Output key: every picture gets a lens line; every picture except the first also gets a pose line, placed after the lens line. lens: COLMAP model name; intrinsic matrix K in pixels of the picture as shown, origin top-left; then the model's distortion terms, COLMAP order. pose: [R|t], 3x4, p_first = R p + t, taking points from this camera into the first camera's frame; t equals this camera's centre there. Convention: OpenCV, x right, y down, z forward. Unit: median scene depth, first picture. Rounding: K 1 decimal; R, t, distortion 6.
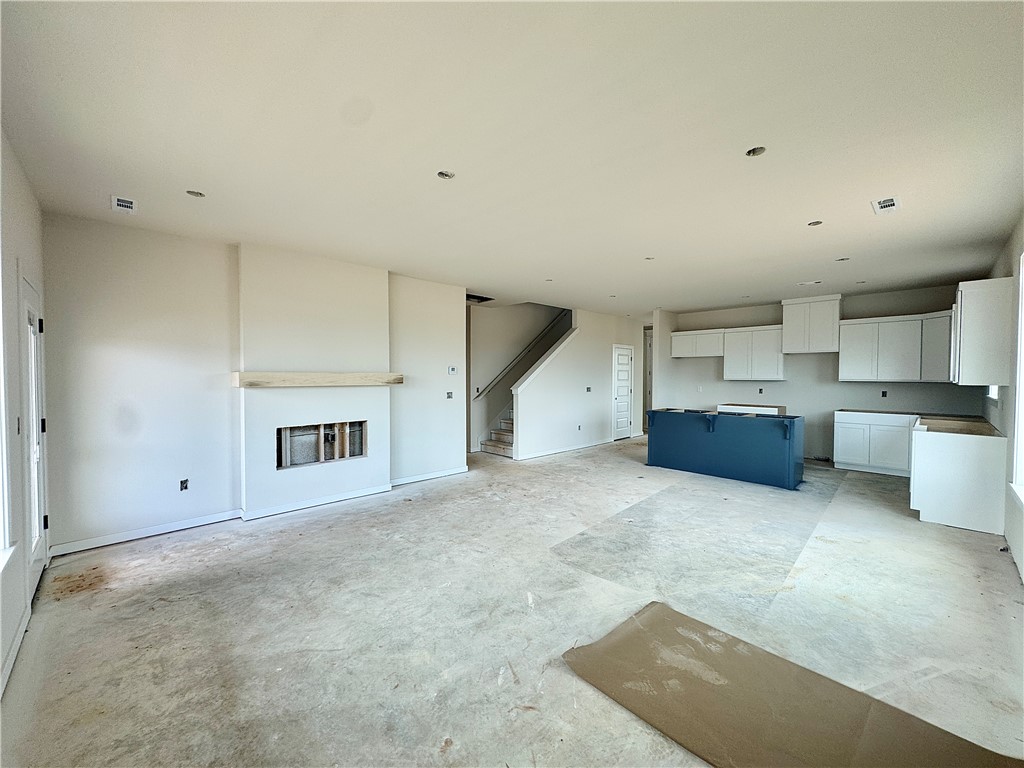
lens RADIAL K [[409.4, 0, 512.0], [0, 409.4, 384.0], [0, 0, 1]] dist [-0.005541, 0.000220]
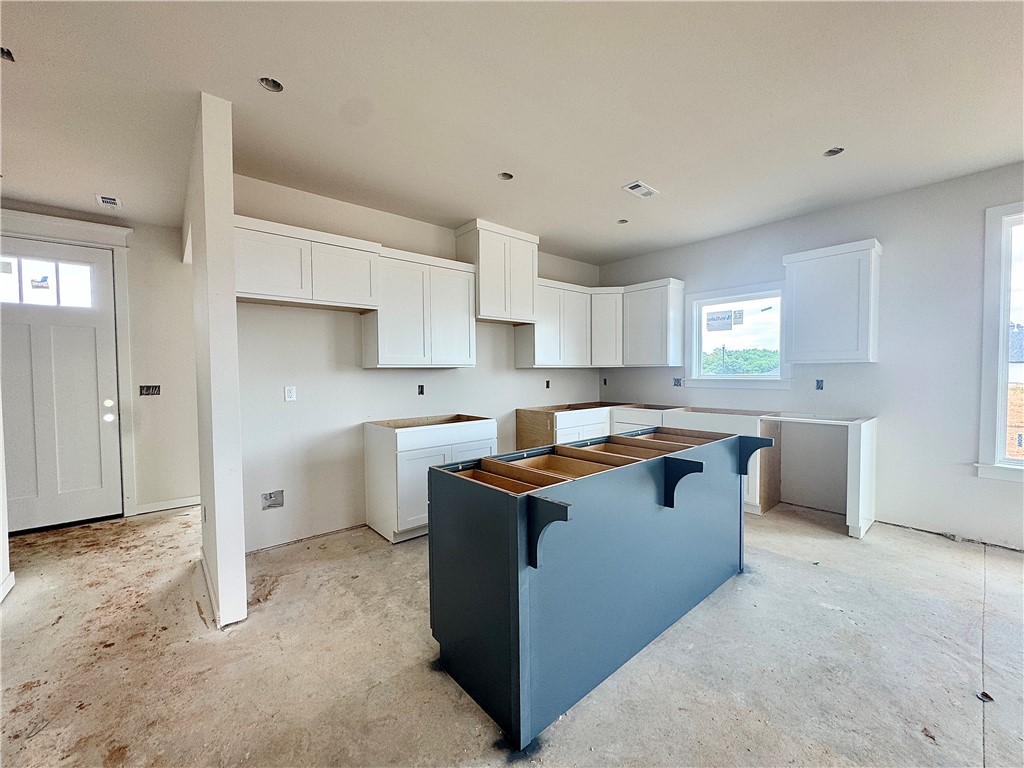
lens RADIAL K [[409.4, 0, 512.0], [0, 409.4, 384.0], [0, 0, 1]] dist [-0.005541, 0.000220]
pose [[0.058633, -0.031203, 0.997792, 0.170663], [0.033191, 0.999020, 0.029291, -0.001015], [-0.997728, 0.031400, 0.059611, 1.346718]]
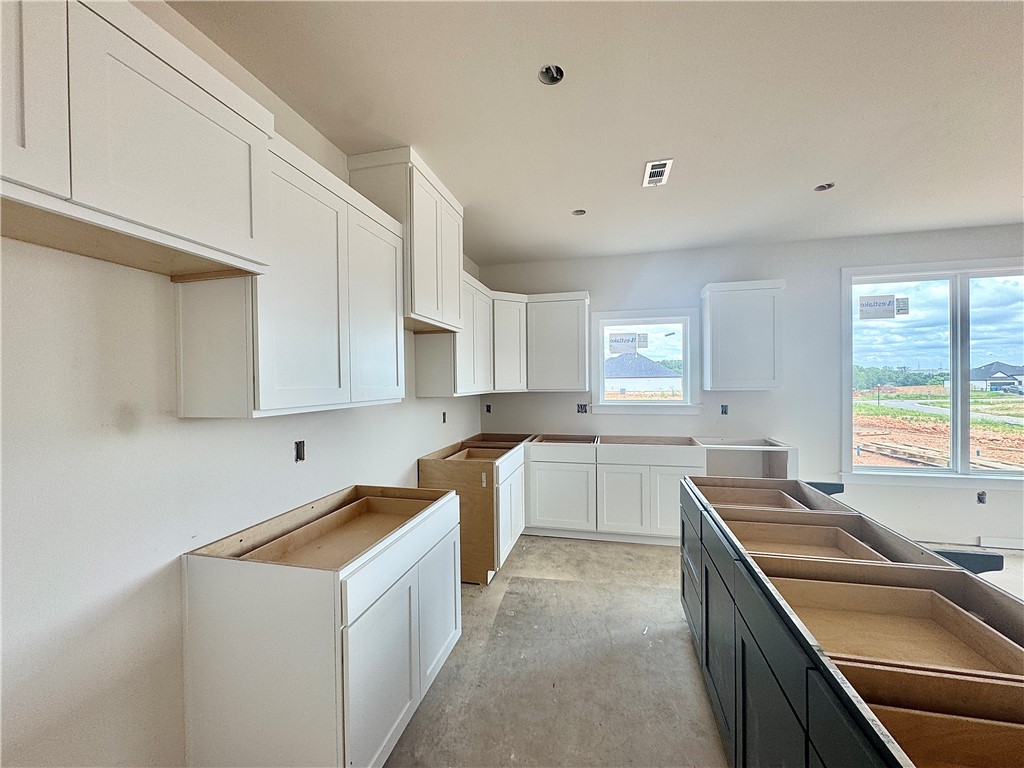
lens RADIAL K [[409.4, 0, 512.0], [0, 409.4, 384.0], [0, 0, 1]] dist [-0.005541, 0.000220]
pose [[-0.535535, -0.001827, 0.844511, 0.514016], [0.030109, 0.999321, 0.021255, -0.039222], [-0.843976, 0.036810, -0.535116, 1.607613]]
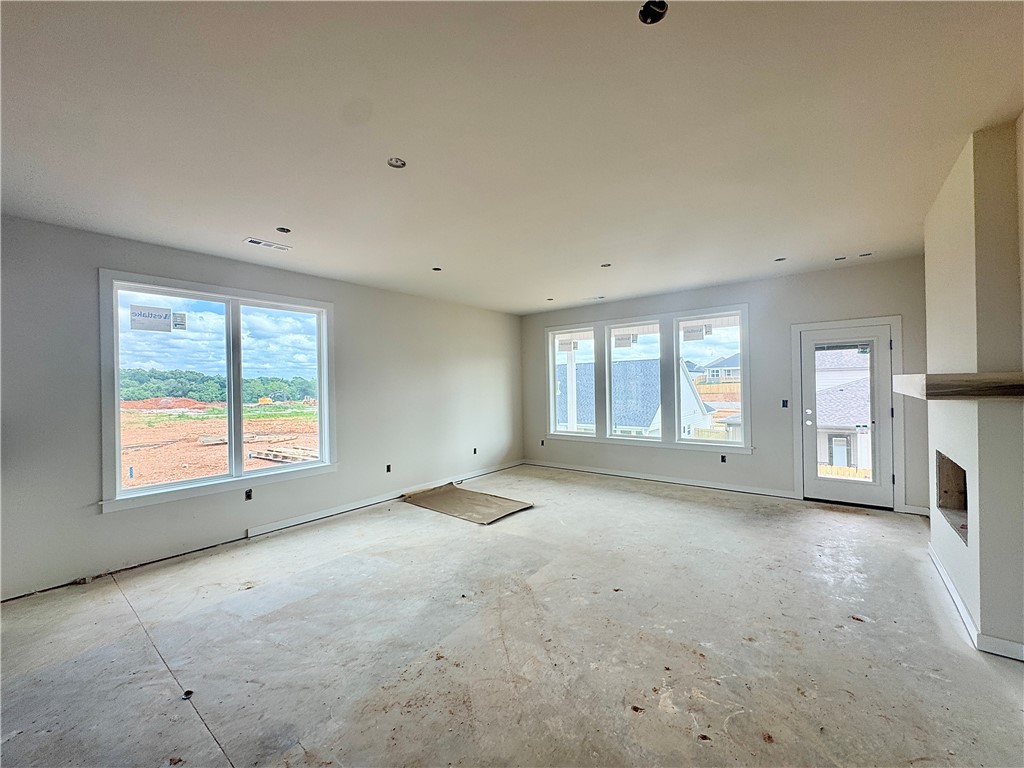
lens RADIAL K [[409.4, 0, 512.0], [0, 409.4, 384.0], [0, 0, 1]] dist [-0.005541, 0.000220]
pose [[-0.991340, 0.018963, -0.129944, 0.244821], [0.016512, 0.999665, 0.019914, -0.032721], [0.130278, 0.017596, -0.991321, 1.424064]]
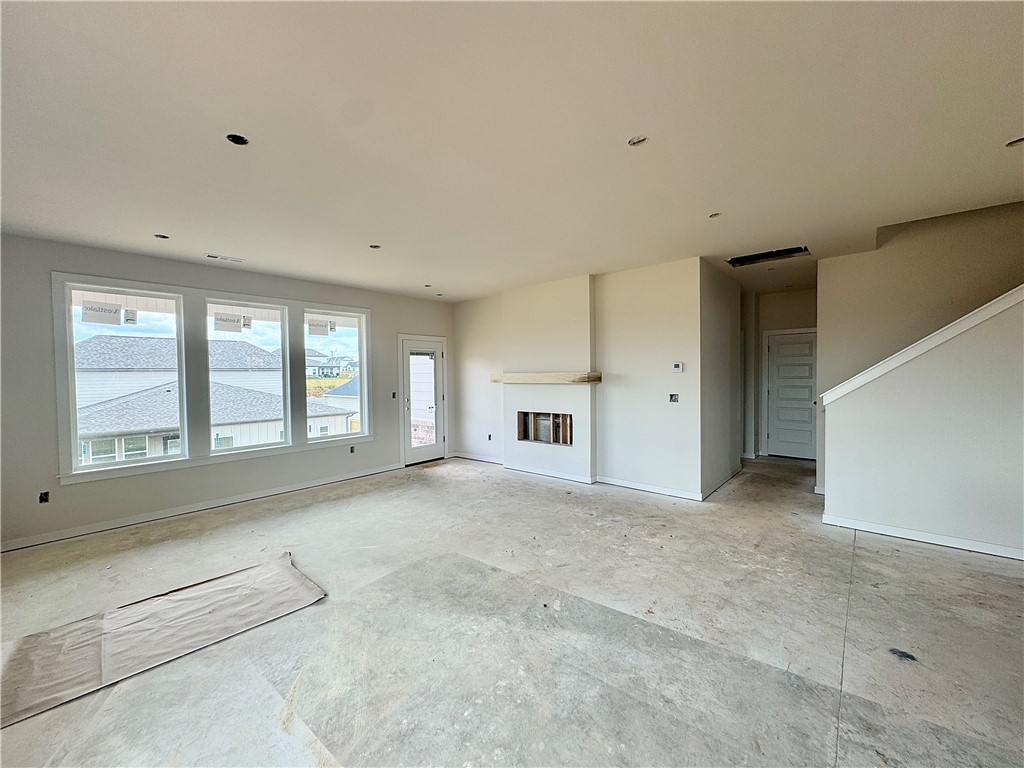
lens RADIAL K [[409.4, 0, 512.0], [0, 409.4, 384.0], [0, 0, 1]] dist [-0.005541, 0.000220]
pose [[0.083031, 0.023237, -0.996276, 0.766103], [-0.008097, 0.999711, 0.022642, -0.019546], [0.996514, 0.006187, 0.083196, 0.749124]]
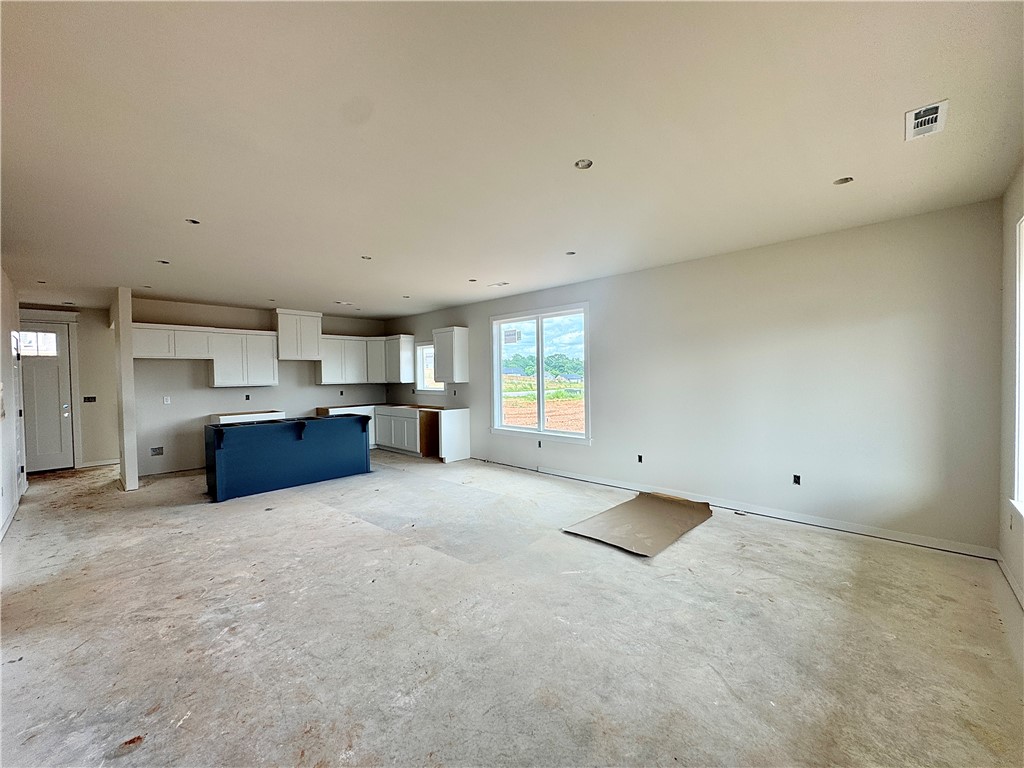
lens RADIAL K [[409.4, 0, 512.0], [0, 409.4, 384.0], [0, 0, 1]] dist [-0.005541, 0.000220]
pose [[-0.047831, -0.020742, 0.998640, -0.596265], [0.039415, 0.998967, 0.022636, -0.018227], [-0.998078, 0.040444, -0.046964, 0.664521]]
